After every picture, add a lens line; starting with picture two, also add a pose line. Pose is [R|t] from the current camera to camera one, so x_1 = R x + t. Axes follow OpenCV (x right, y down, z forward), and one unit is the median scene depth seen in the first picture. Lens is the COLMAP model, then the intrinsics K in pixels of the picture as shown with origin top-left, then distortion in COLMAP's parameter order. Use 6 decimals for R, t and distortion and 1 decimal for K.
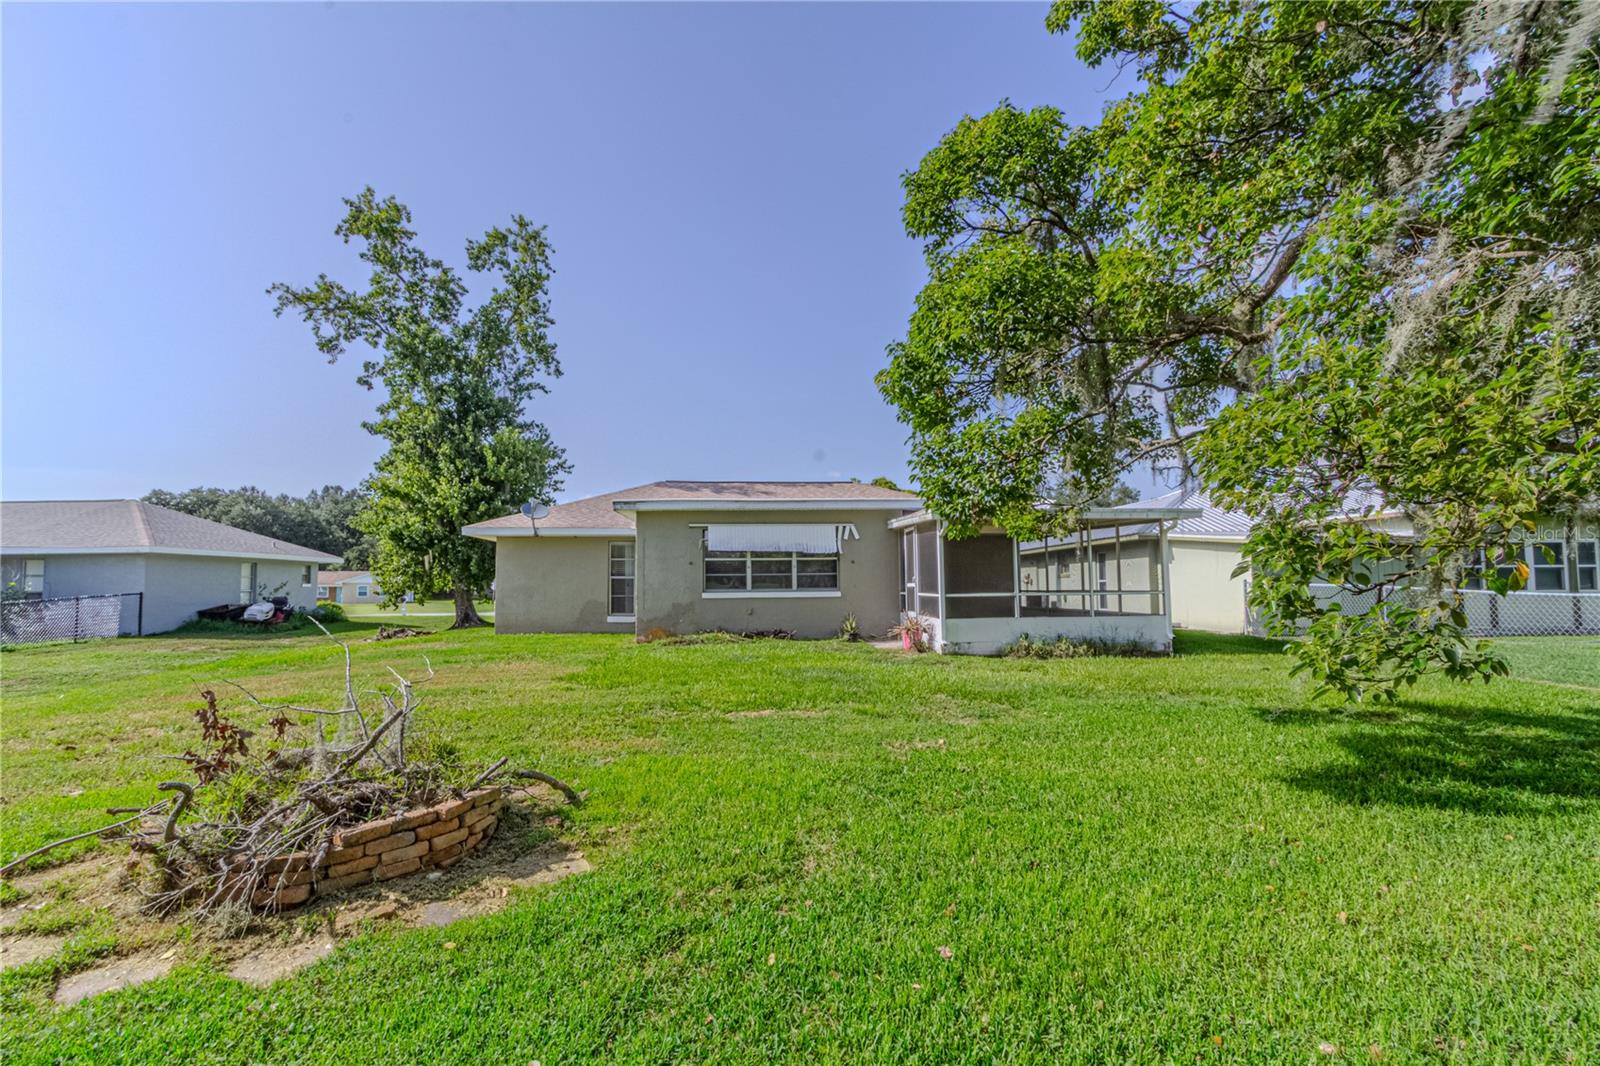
lens RADIAL K [[729.1, 0, 794.5], [0, 729.1, 547.8], [0, 0, 1]] dist [-0.001374, 0.000166]
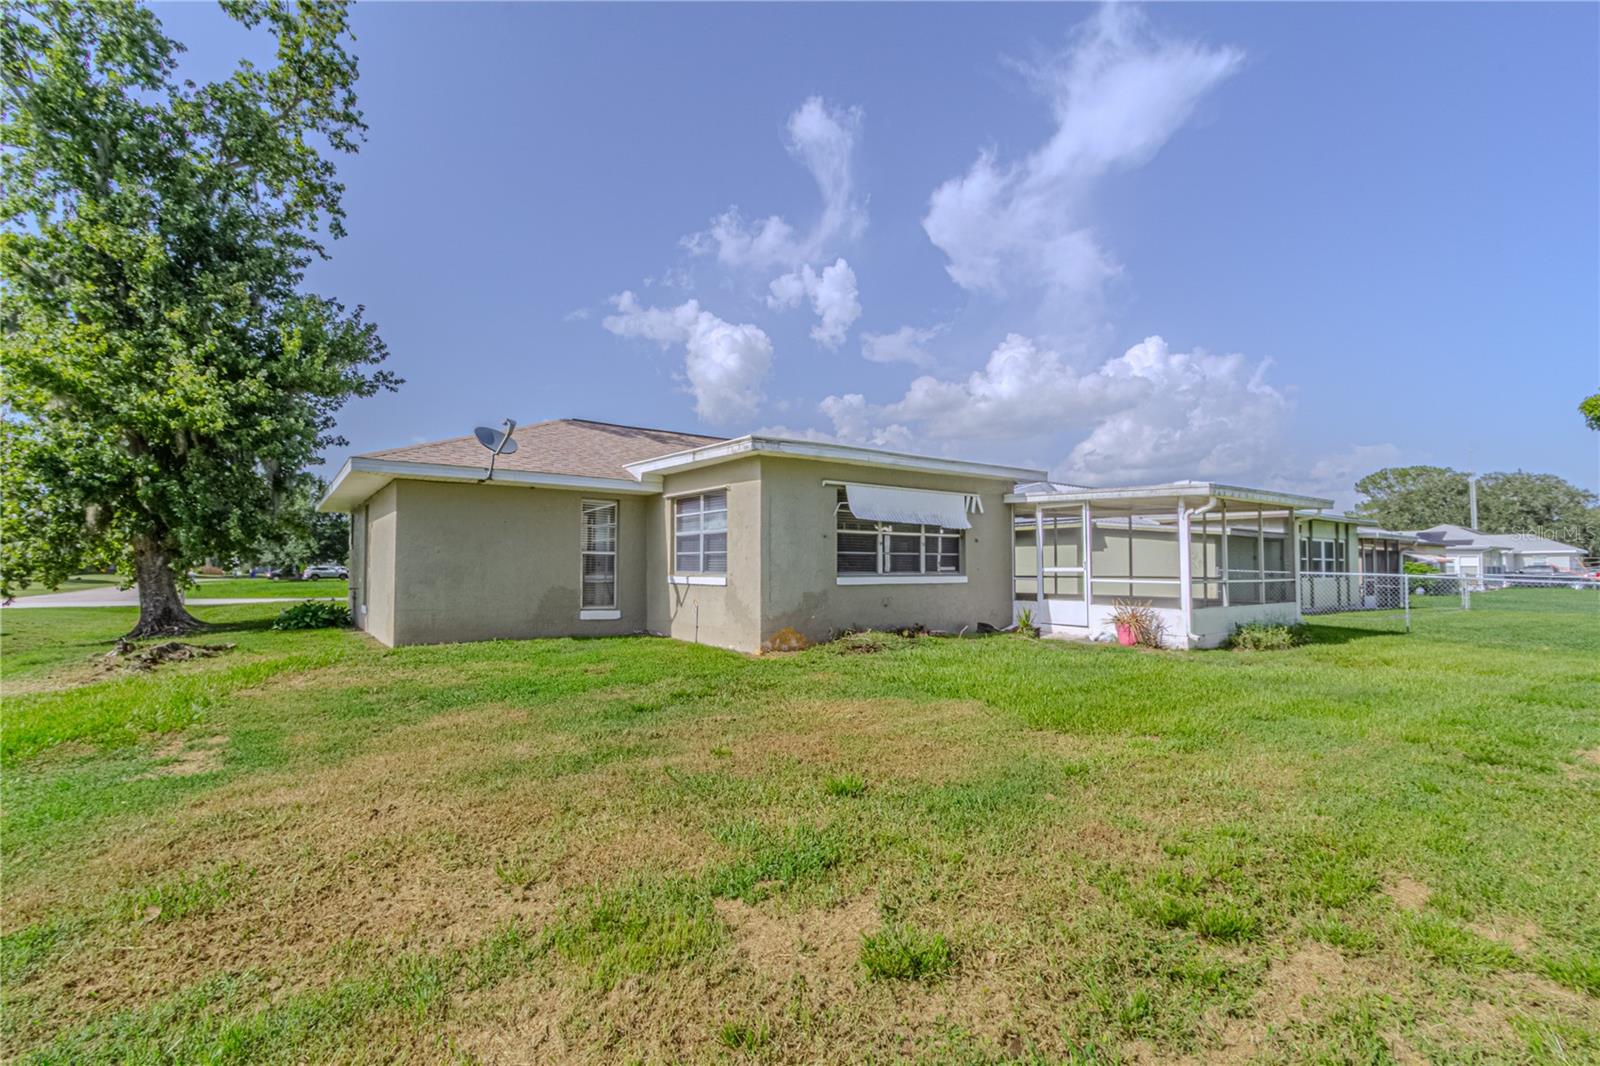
lens RADIAL K [[729.1, 0, 794.5], [0, 729.1, 547.8], [0, 0, 1]] dist [-0.001374, 0.000166]
pose [[0.854967, 0.024751, 0.518091, -0.525107], [-0.039587, 0.999061, 0.017599, 0.020953], [-0.517169, -0.035557, 0.855144, 0.397110]]
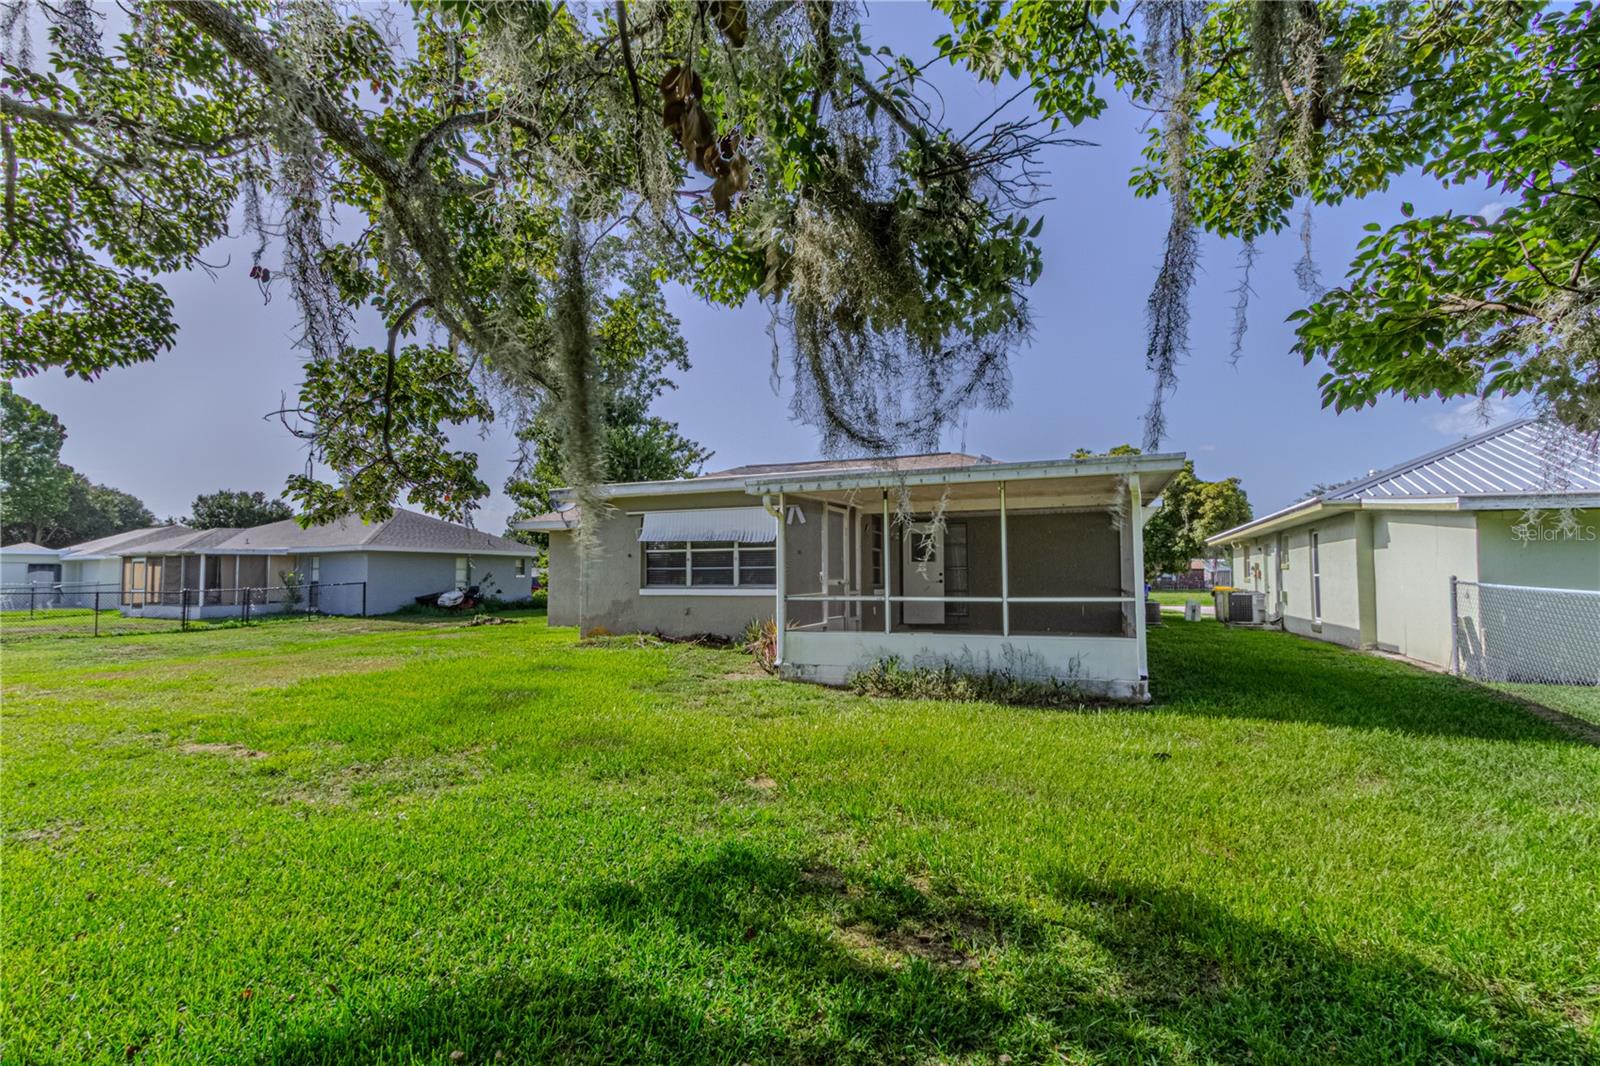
lens RADIAL K [[721.0, 0, 796.7], [0, 721.0, 545.9], [0, 0, 1]] dist [-0.002257, -0.000666]
pose [[0.893838, -0.014221, -0.448164, 0.429925], [0.019207, 0.999794, 0.006581, 0.006891], [0.447978, -0.014490, 0.893927, 0.294255]]
